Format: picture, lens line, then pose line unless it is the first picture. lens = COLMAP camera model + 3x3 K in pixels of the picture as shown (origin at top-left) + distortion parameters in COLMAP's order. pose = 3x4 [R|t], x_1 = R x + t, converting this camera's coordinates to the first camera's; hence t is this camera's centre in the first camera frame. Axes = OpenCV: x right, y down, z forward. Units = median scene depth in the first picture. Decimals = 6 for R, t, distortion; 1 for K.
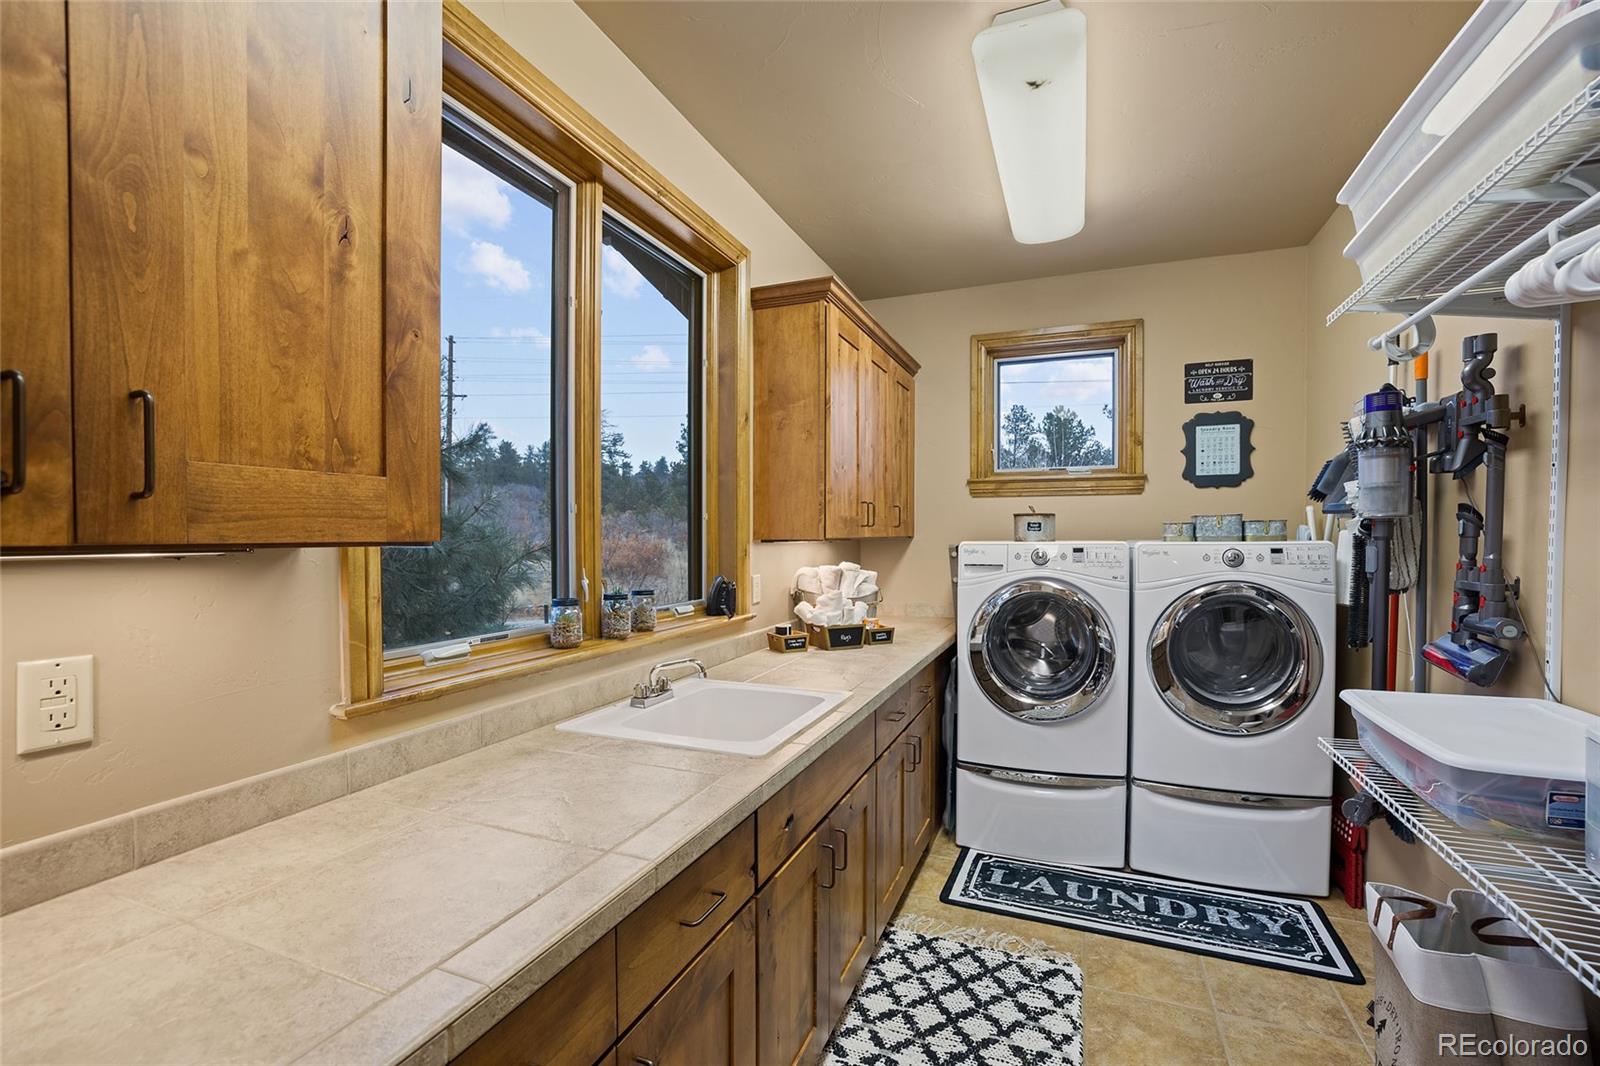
lens RADIAL K [[687.7, 0, 803.3], [0, 687.7, 549.0], [0, 0, 1]] dist [-0.038132, 0.000082]
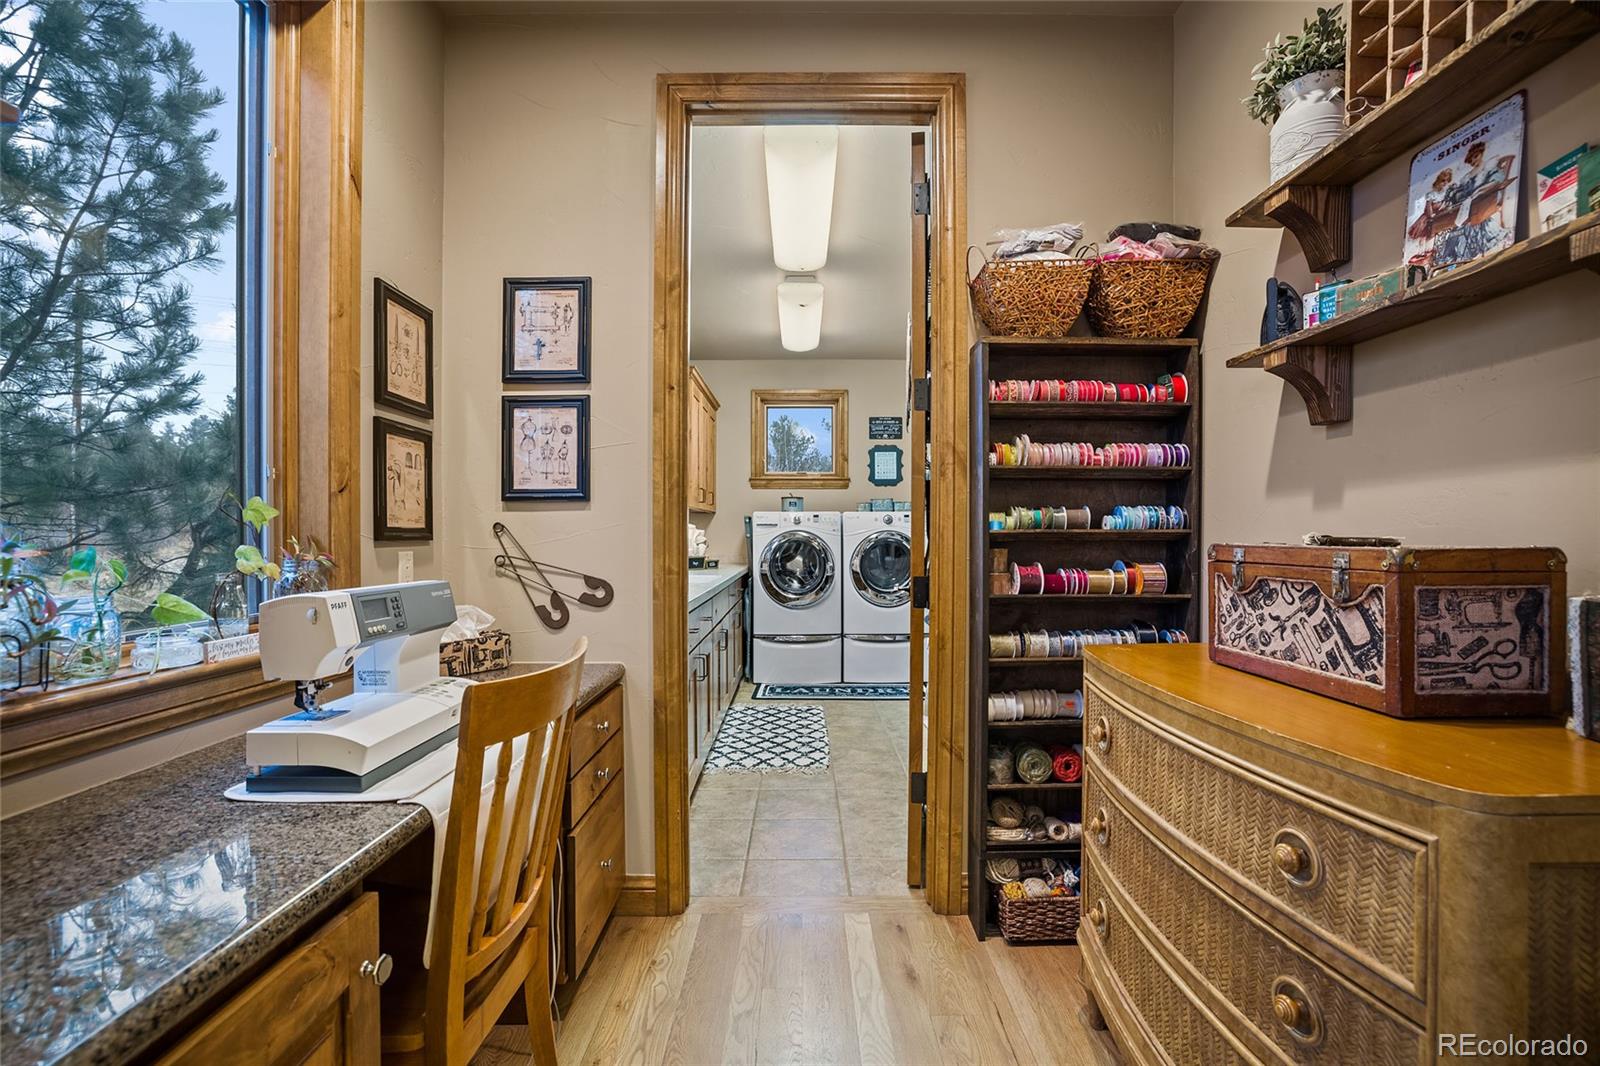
lens RADIAL K [[687.7, 0, 803.2], [0, 687.7, 536.4], [0, 0, 1]] dist [-0.038132, 0.000082]
pose [[0.925855, -0.000556, 0.377879, -0.334507], [0.007771, 0.999815, -0.017568, 0.086503], [-0.377799, 0.019202, 0.925688, -0.716079]]
